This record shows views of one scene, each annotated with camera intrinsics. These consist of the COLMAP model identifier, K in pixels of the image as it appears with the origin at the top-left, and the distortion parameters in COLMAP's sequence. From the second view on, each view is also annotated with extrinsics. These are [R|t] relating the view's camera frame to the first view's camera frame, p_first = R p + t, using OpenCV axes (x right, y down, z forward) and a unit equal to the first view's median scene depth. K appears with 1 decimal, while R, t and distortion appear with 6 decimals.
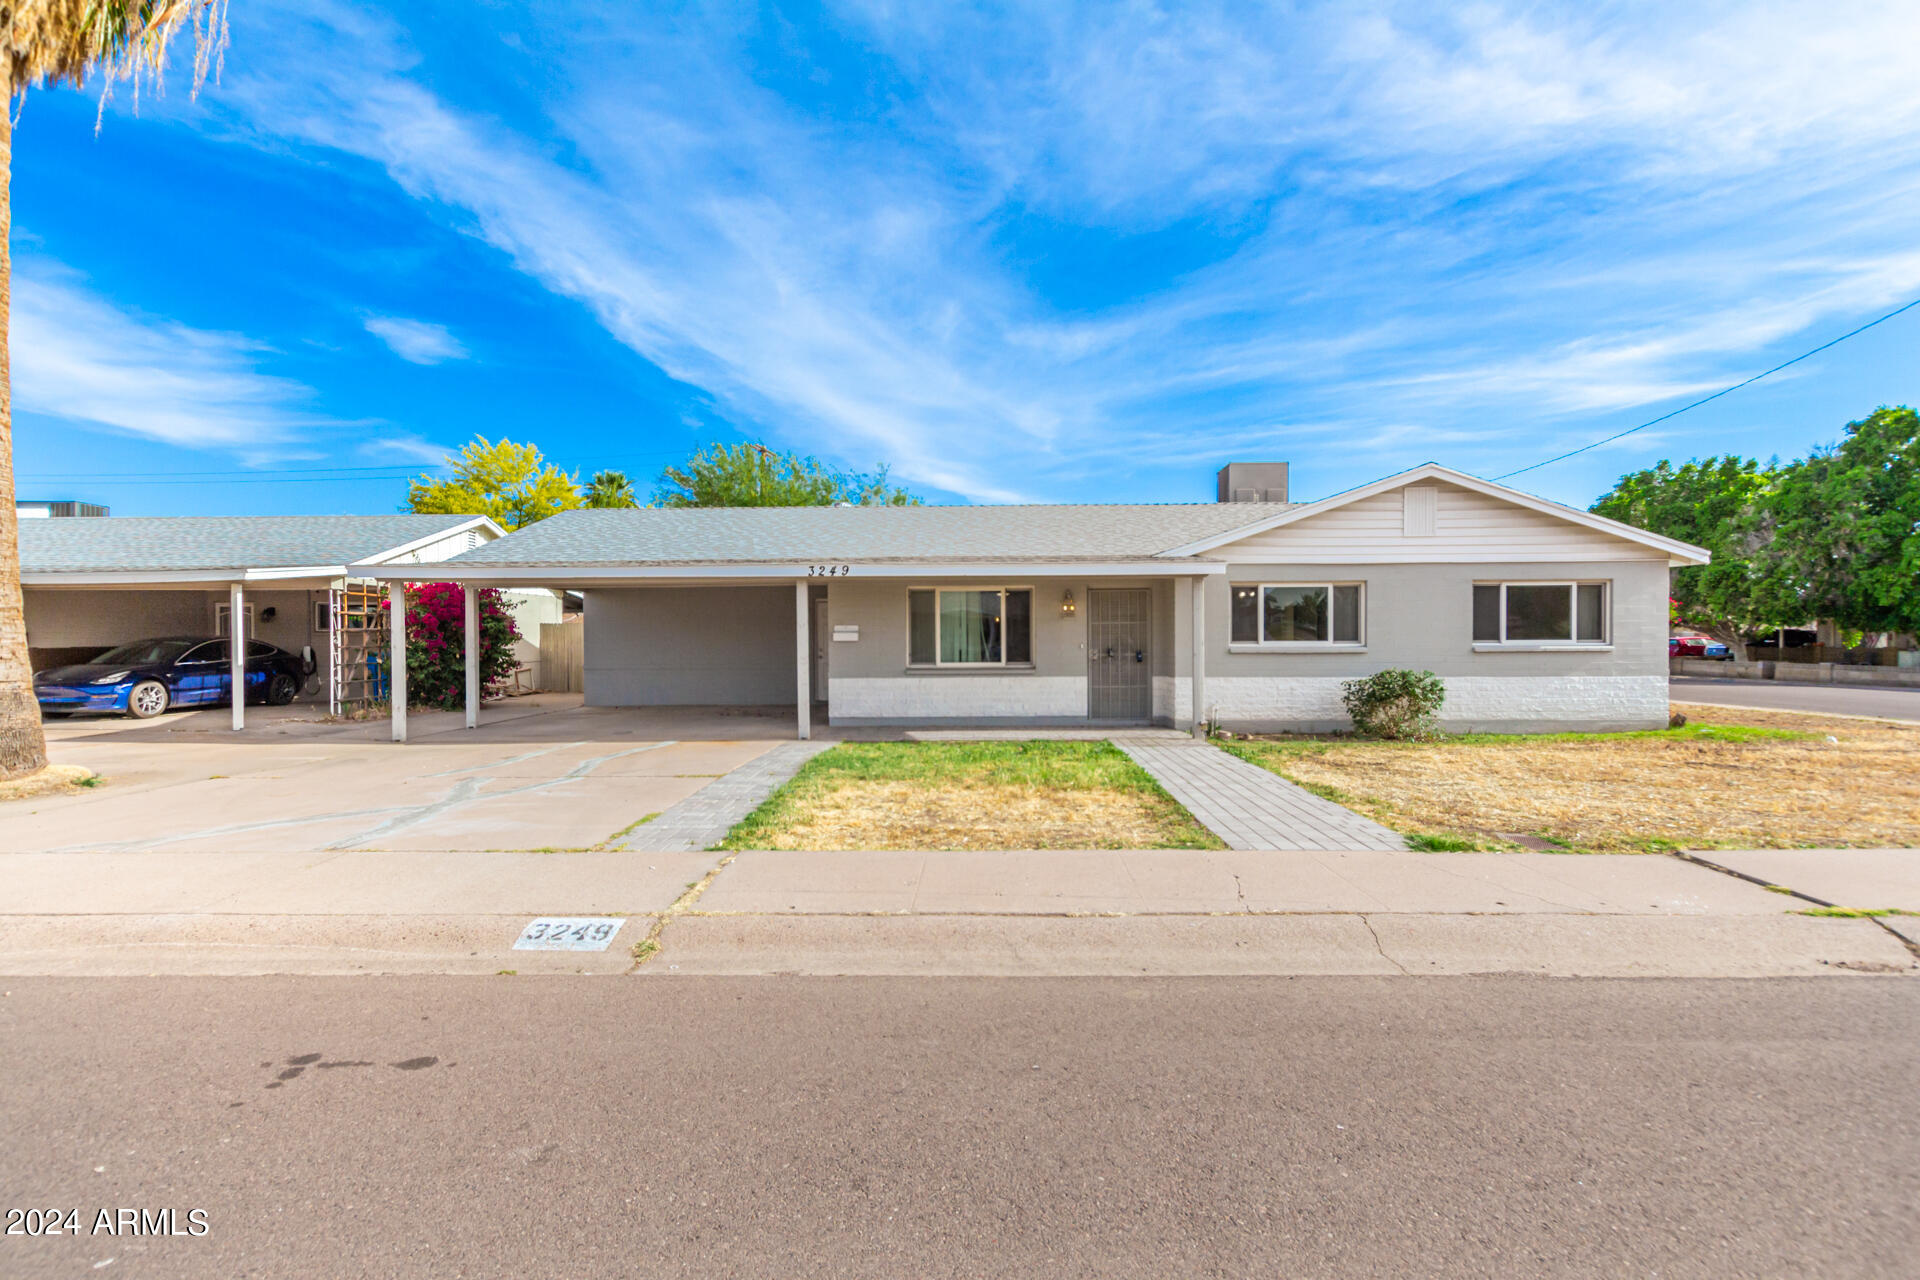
lens RADIAL K [[921.9, 0, 959.2], [0, 921.9, 638.0], [0, 0, 1]] dist [0.016786, -0.004061]
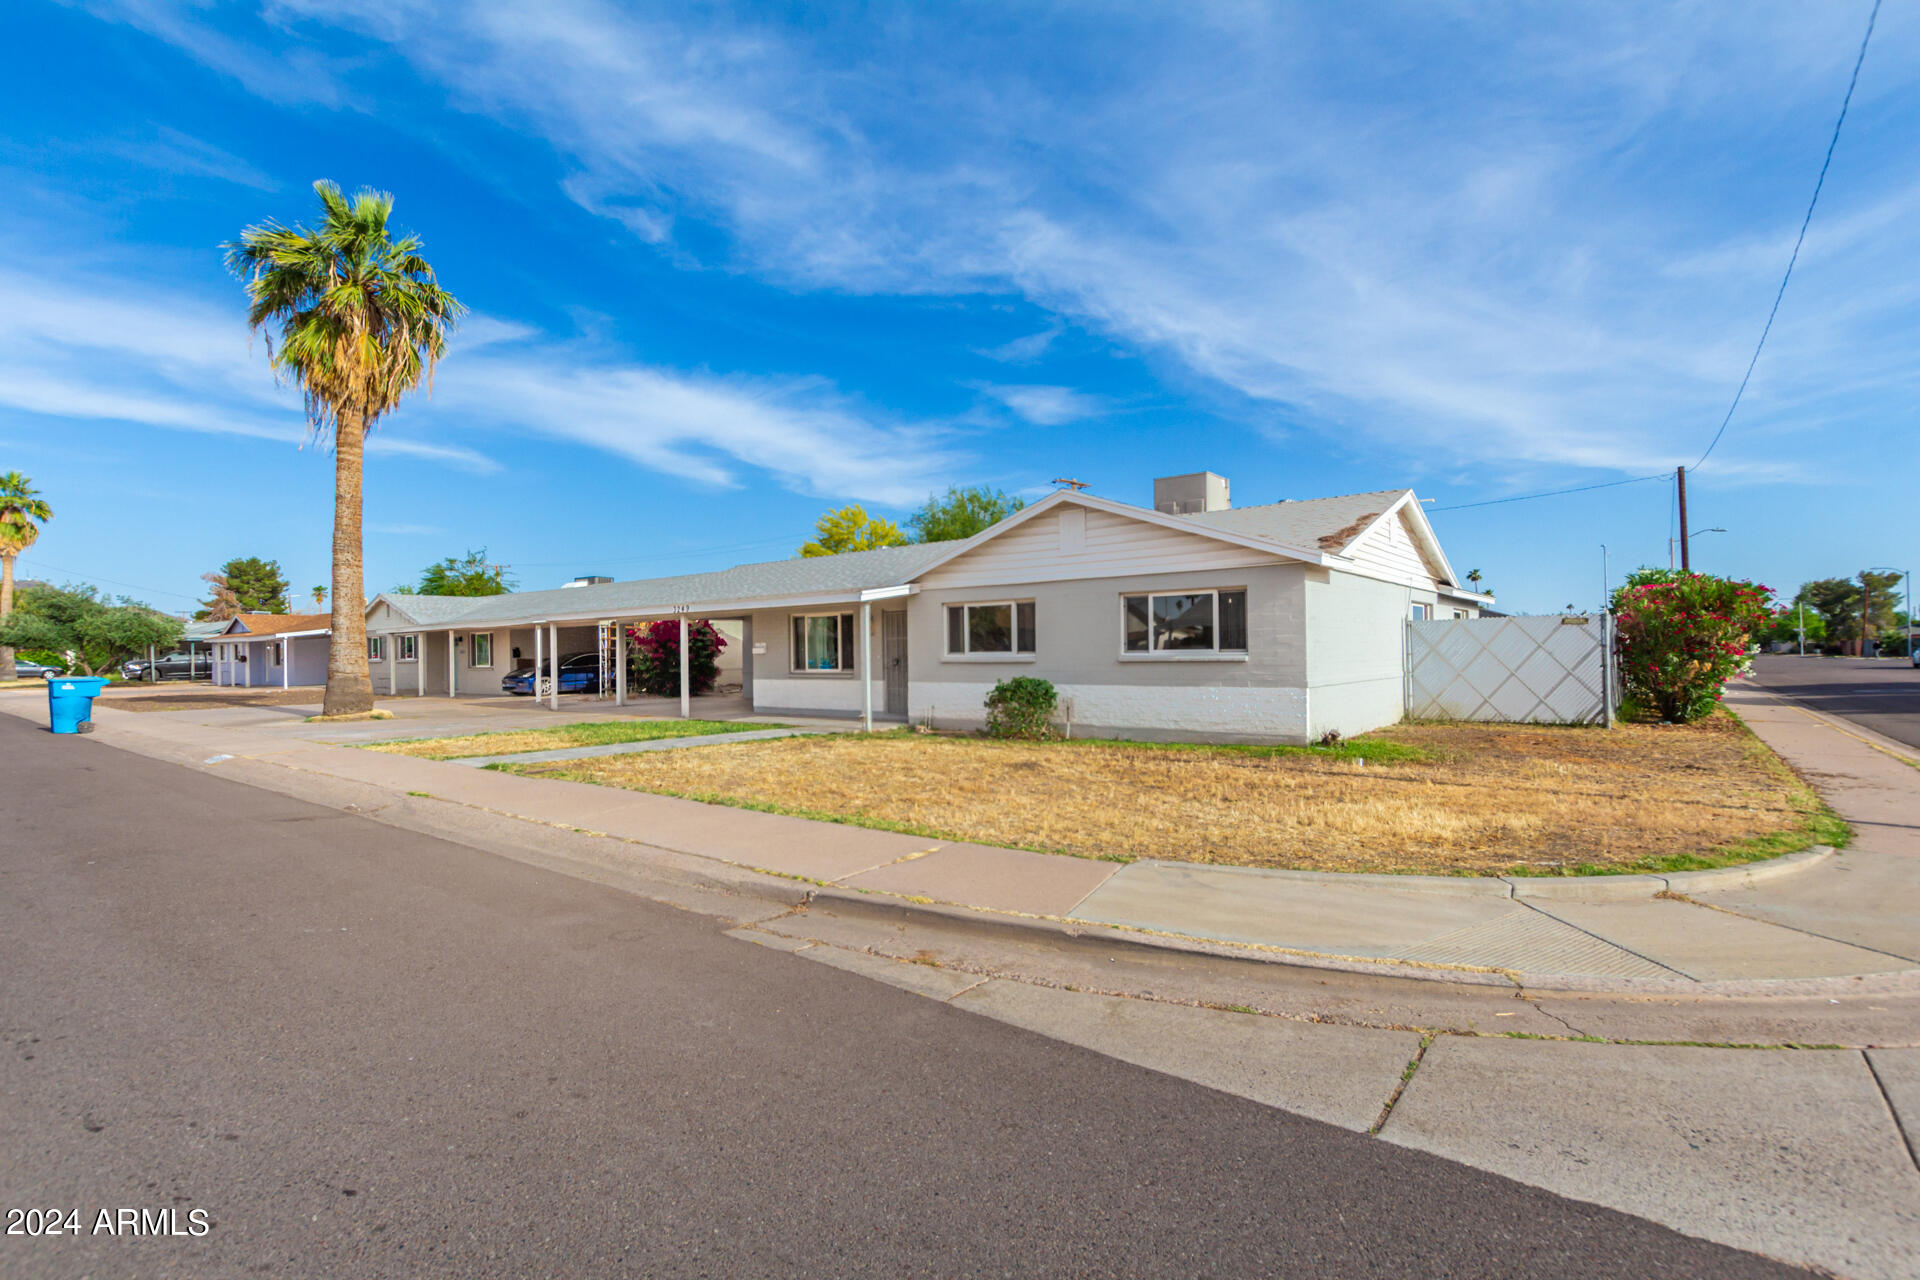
lens RADIAL K [[891.2, 0, 952.9], [0, 891.2, 580.4], [0, 0, 1]] dist [0.004629, -0.002278]
pose [[0.793446, -0.054719, -0.606176, 0.422779], [0.011087, 0.997085, -0.075494, -0.001012], [0.608540, 0.053180, 0.791739, 0.034223]]
